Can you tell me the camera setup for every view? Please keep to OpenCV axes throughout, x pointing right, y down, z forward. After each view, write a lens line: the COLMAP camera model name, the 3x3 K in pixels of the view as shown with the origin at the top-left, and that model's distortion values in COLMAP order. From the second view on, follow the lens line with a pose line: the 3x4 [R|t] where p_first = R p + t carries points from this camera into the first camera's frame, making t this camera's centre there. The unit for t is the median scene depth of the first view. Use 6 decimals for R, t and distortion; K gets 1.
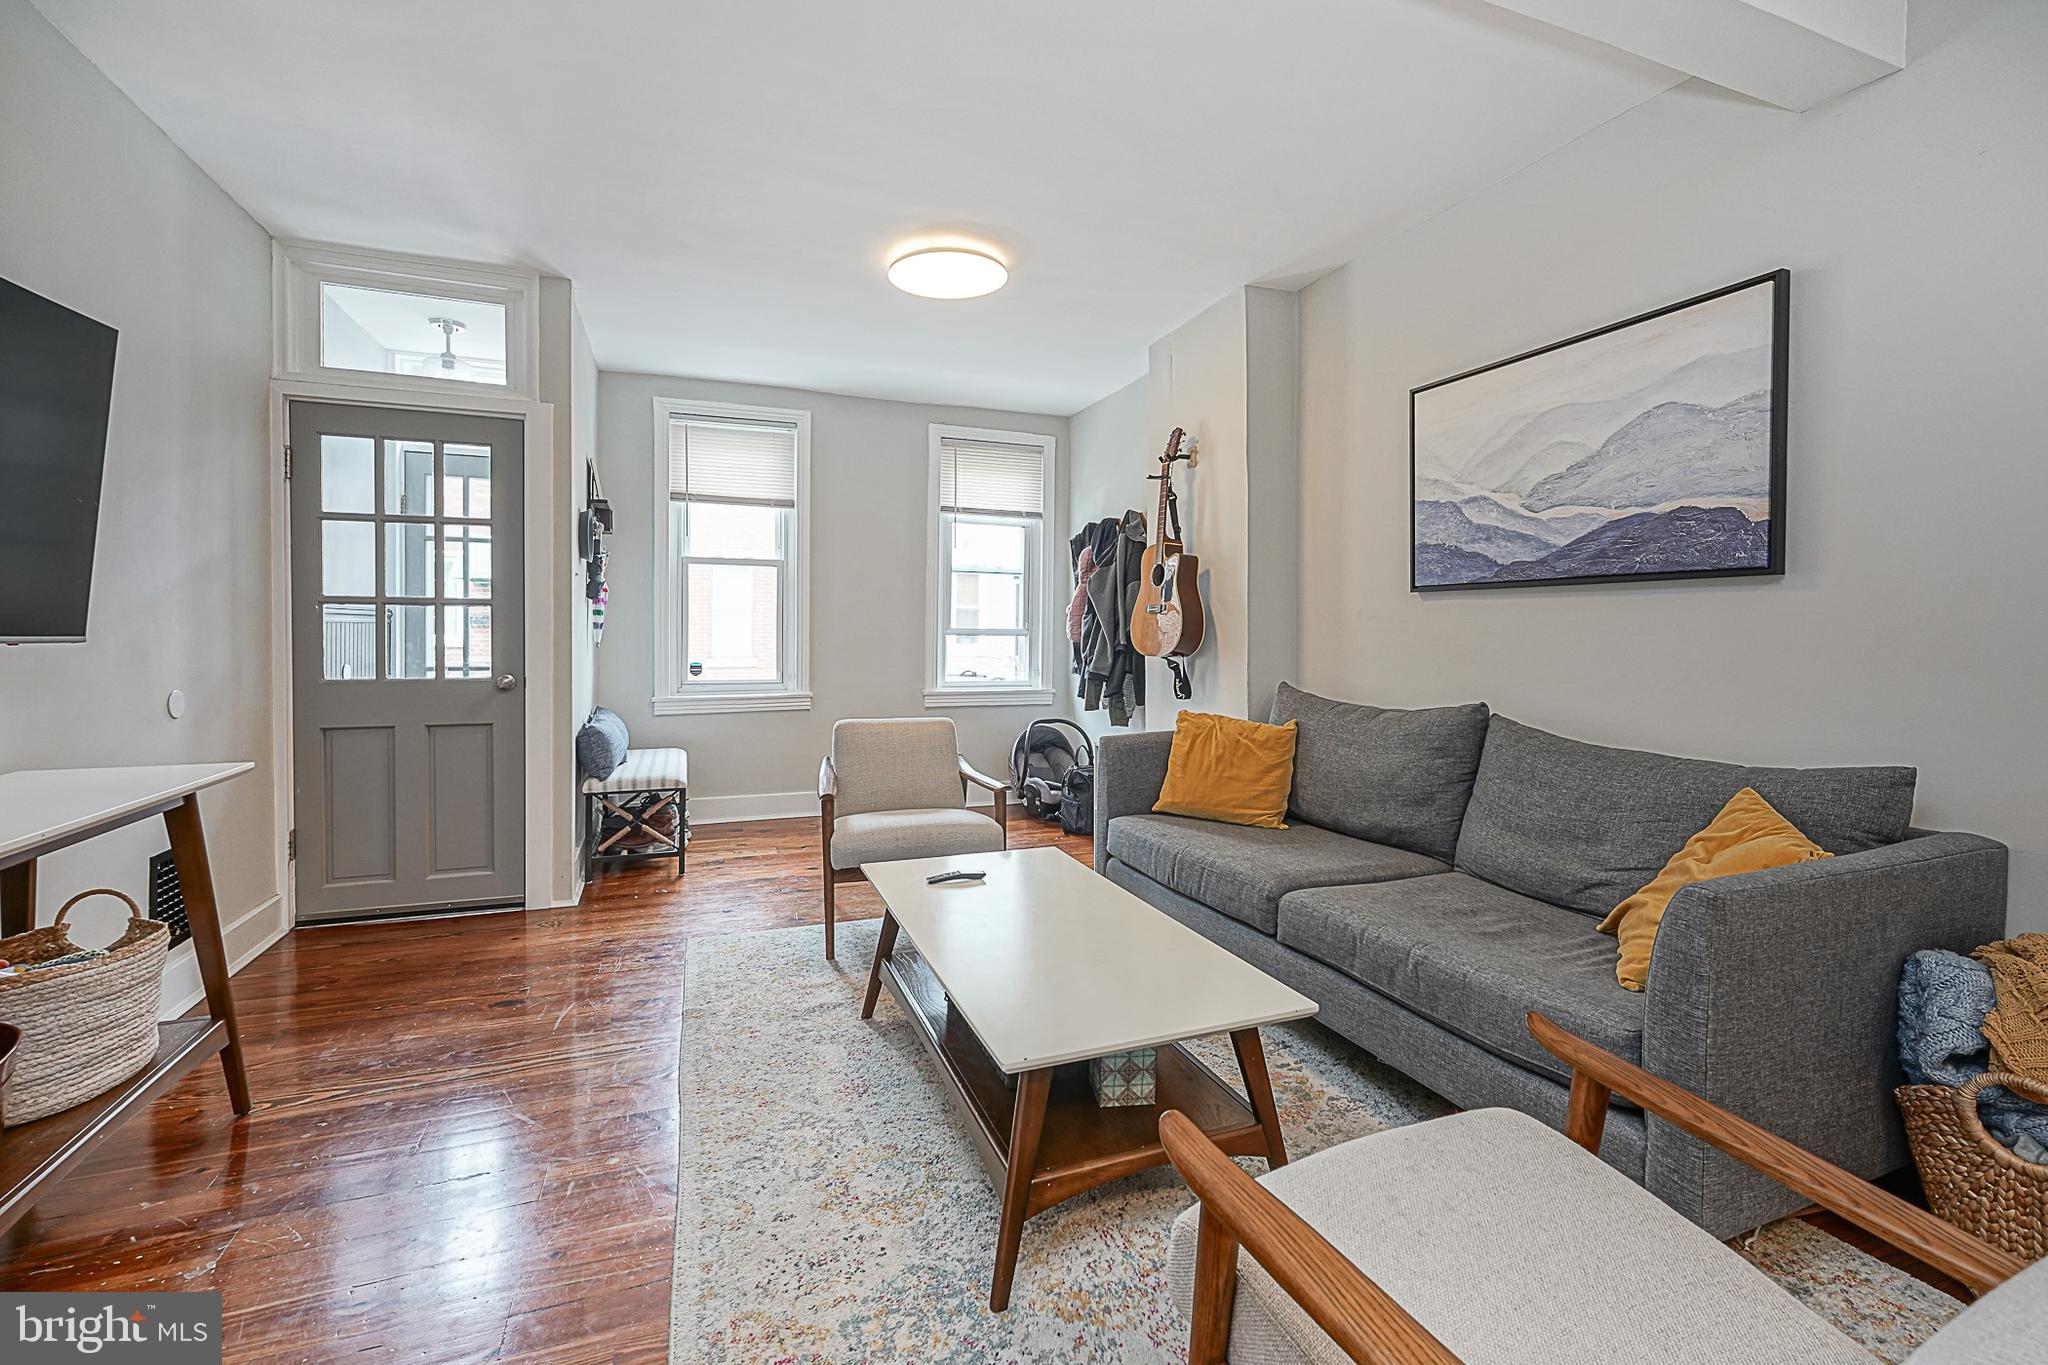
lens RADIAL K [[863.8, 0, 1036.3], [0, 863.8, 631.1], [0, 0, 1]] dist [-0.002234, 0.000116]
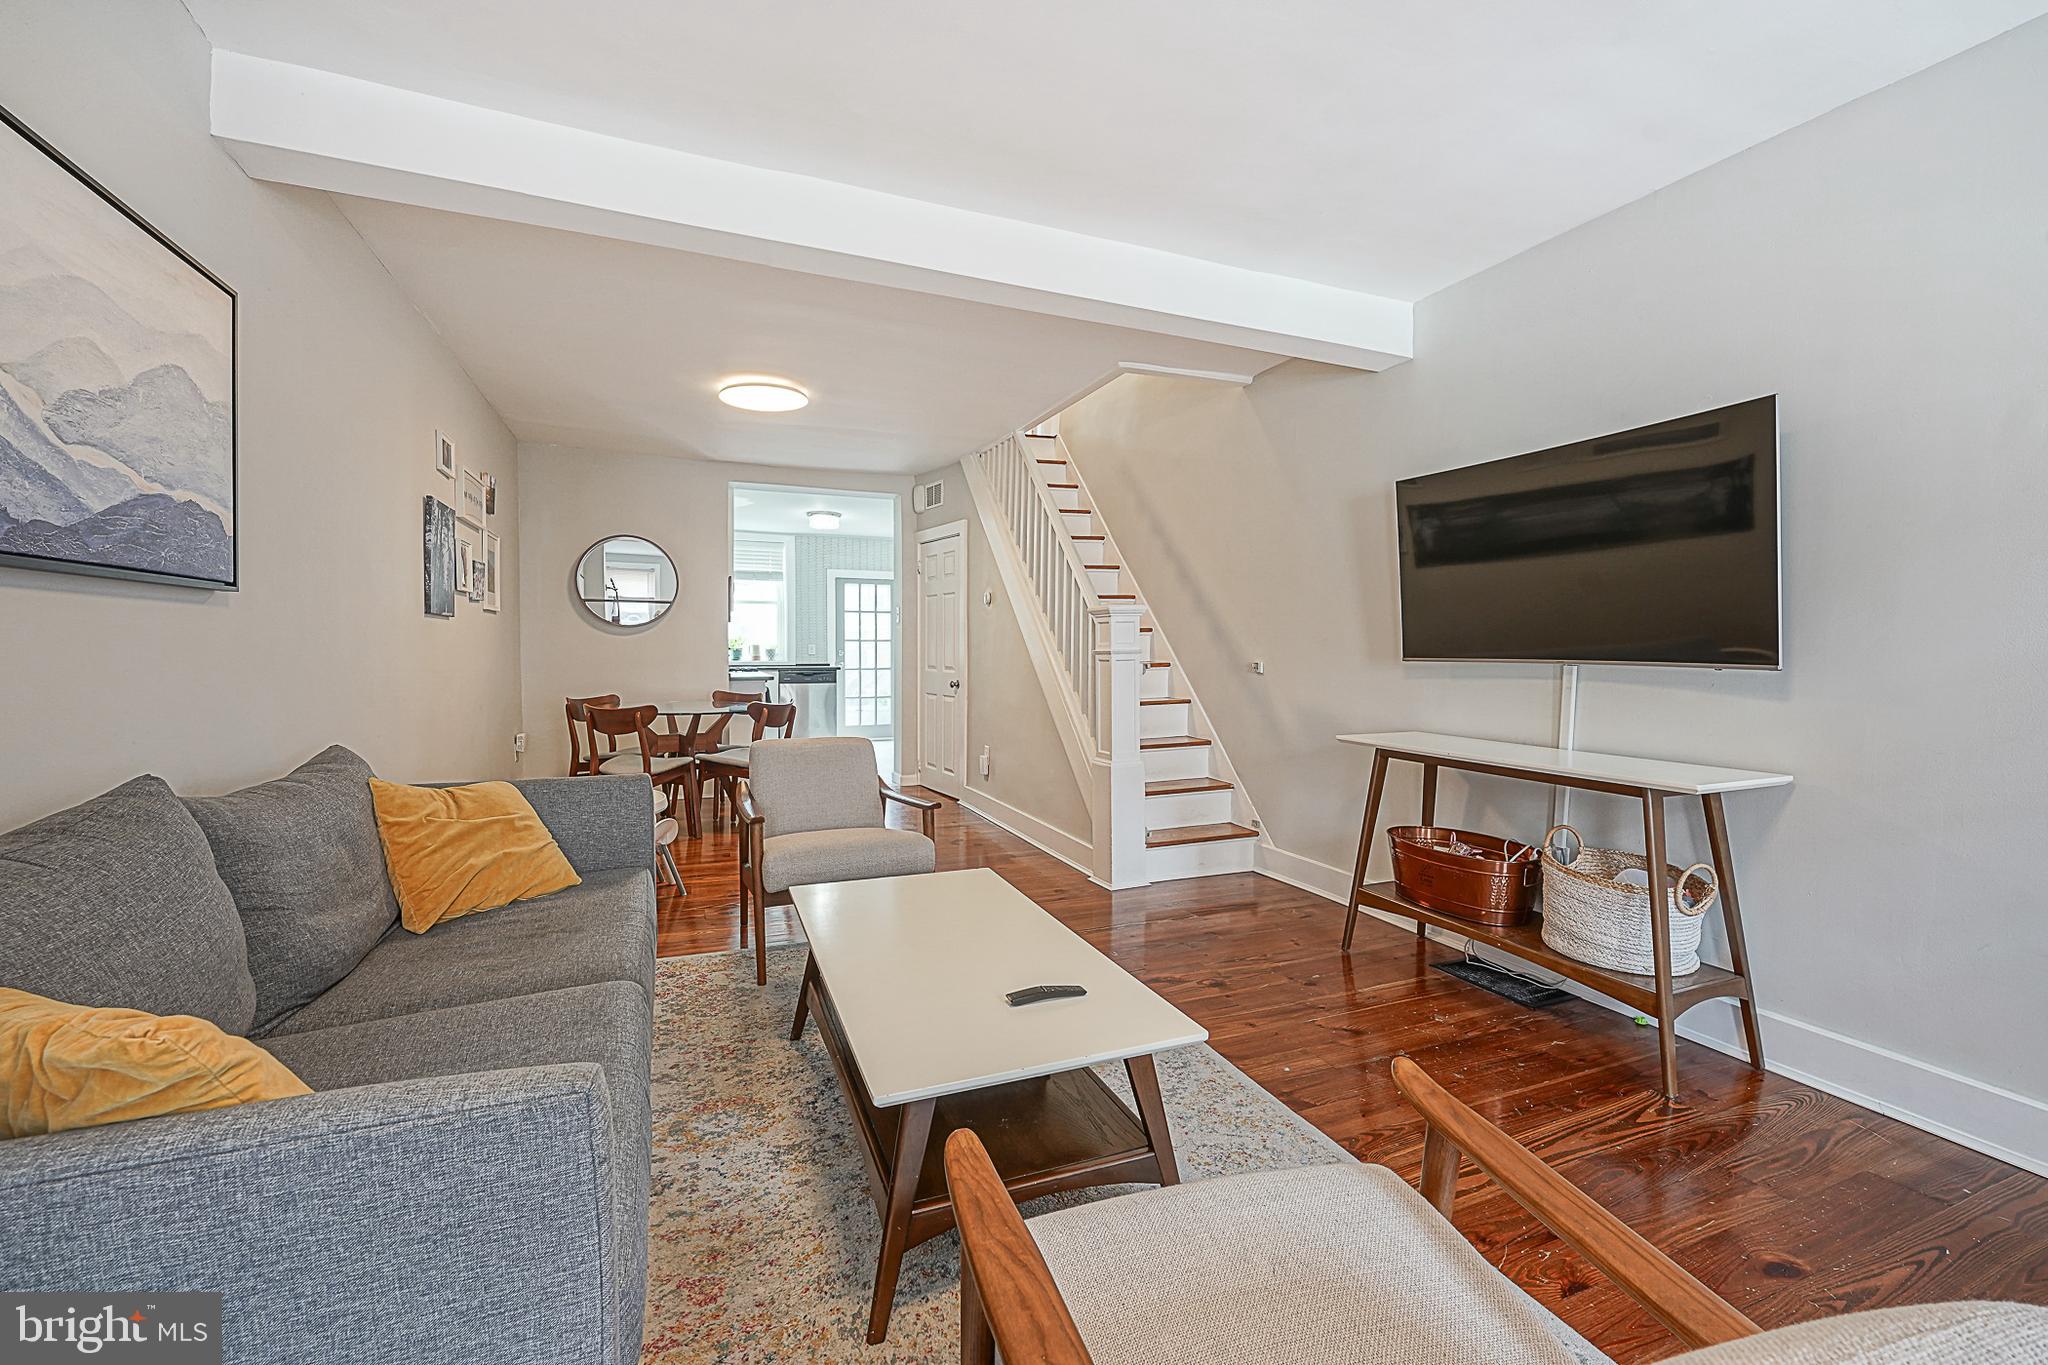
lens RADIAL K [[856.6, 0, 1028.9], [0, 856.6, 665.7], [0, 0, 1]] dist [0.000918, 0.000180]
pose [[-0.999904, -0.011135, 0.008232, -0.056389], [-0.010946, 0.999685, 0.022600, -0.006504], [-0.008481, 0.022508, -0.999711, 1.220756]]
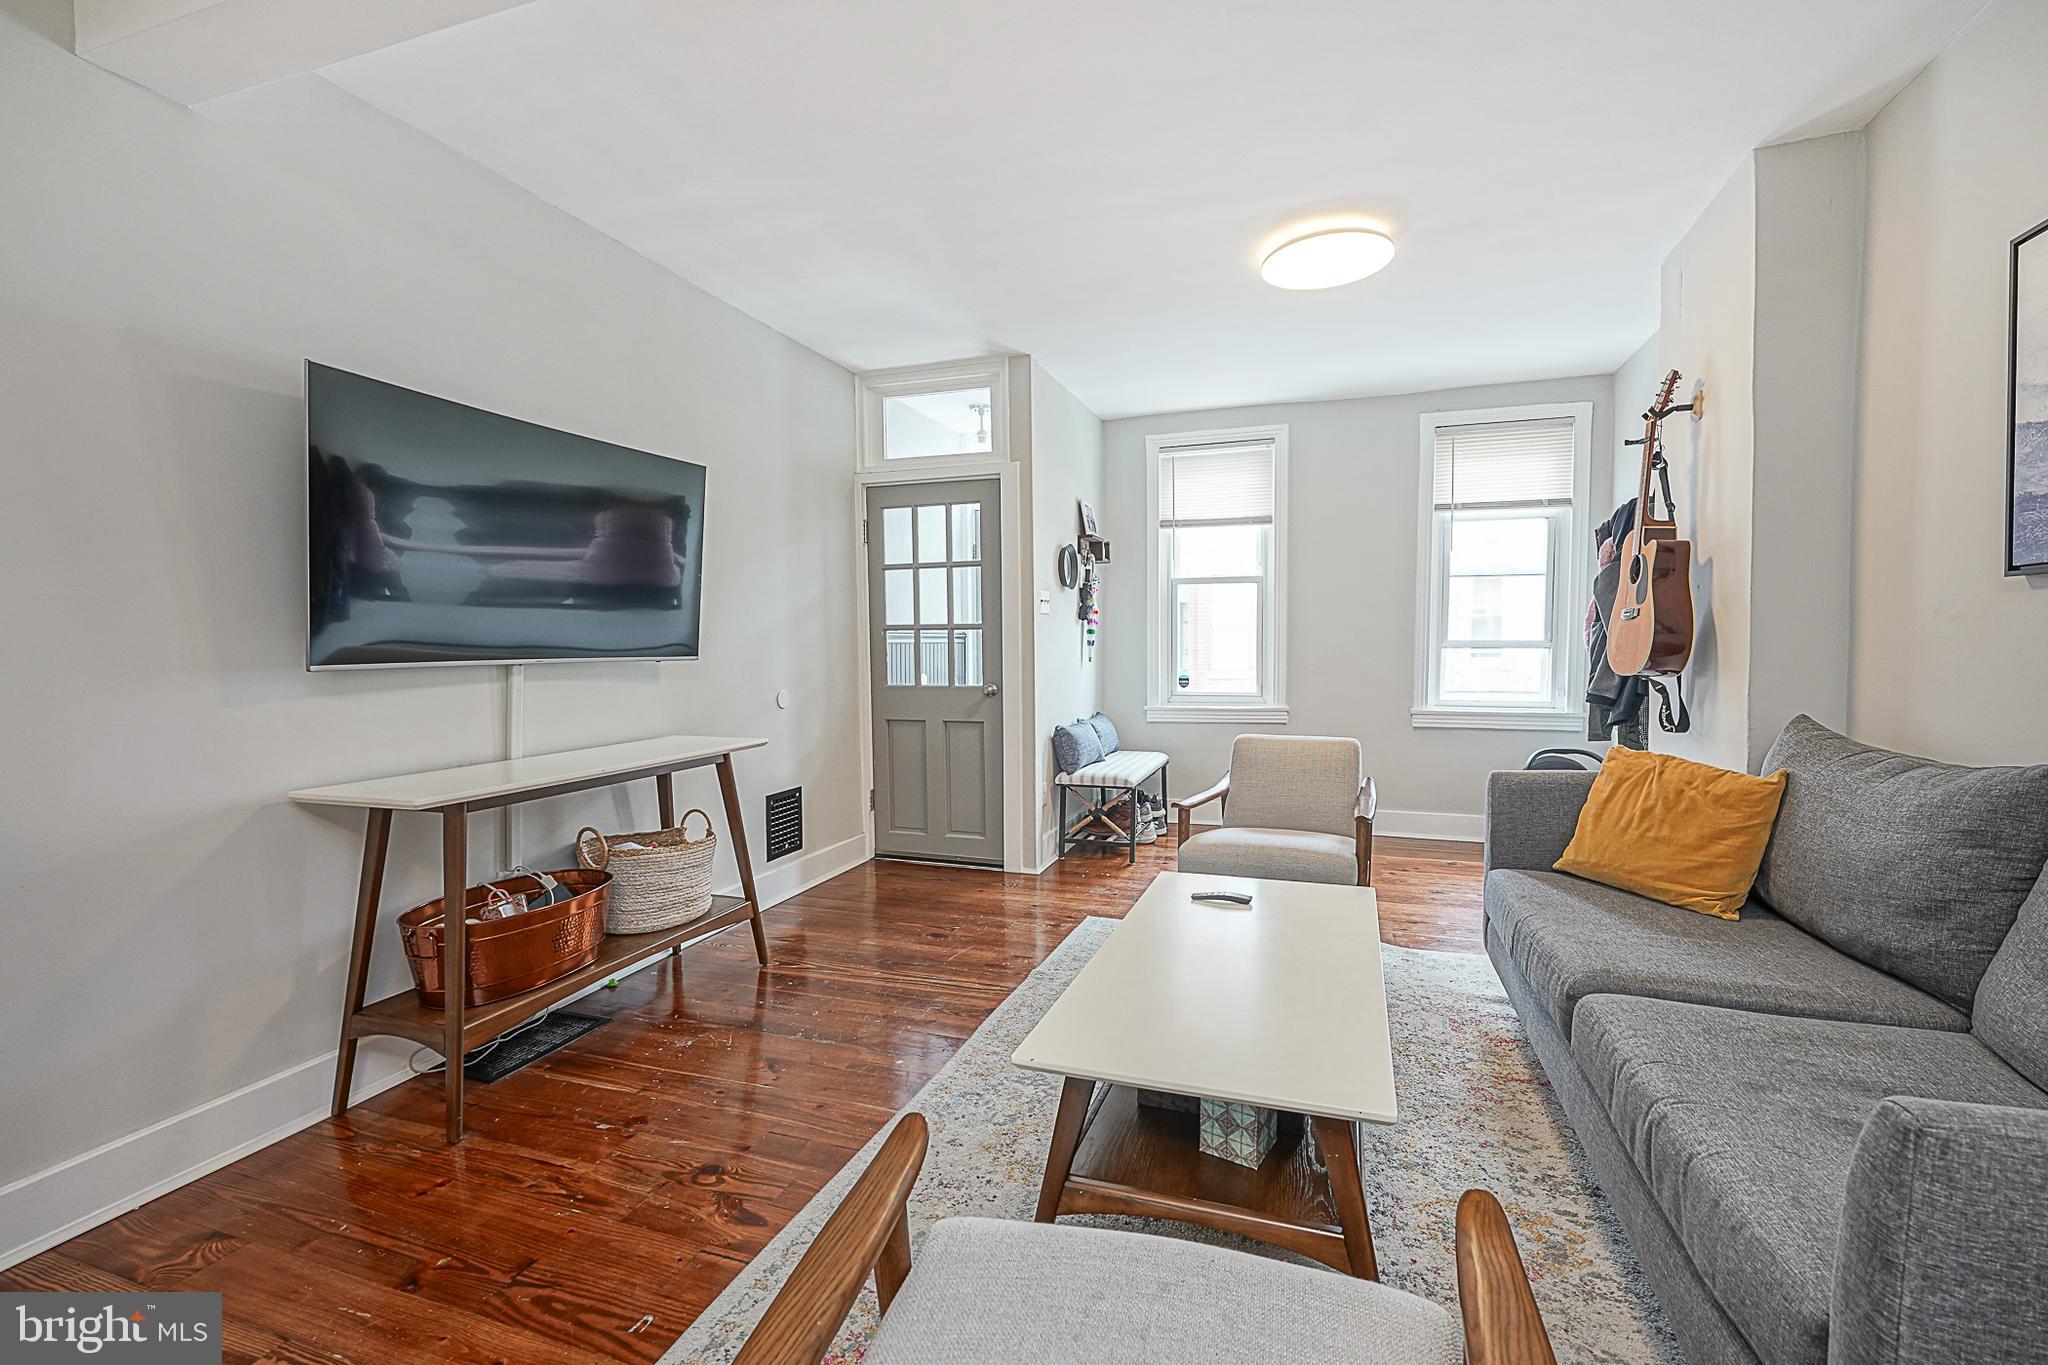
lens RADIAL K [[870.9, 0, 1072.7], [0, 870.9, 674.6], [0, 0, 1]] dist [-0.000682, 0.000174]
pose [[0.773351, 0.011913, -0.633866, 0.286343], [0.011048, 0.999418, 0.032262, -0.002499], [0.633881, -0.031953, 0.772770, 0.093871]]
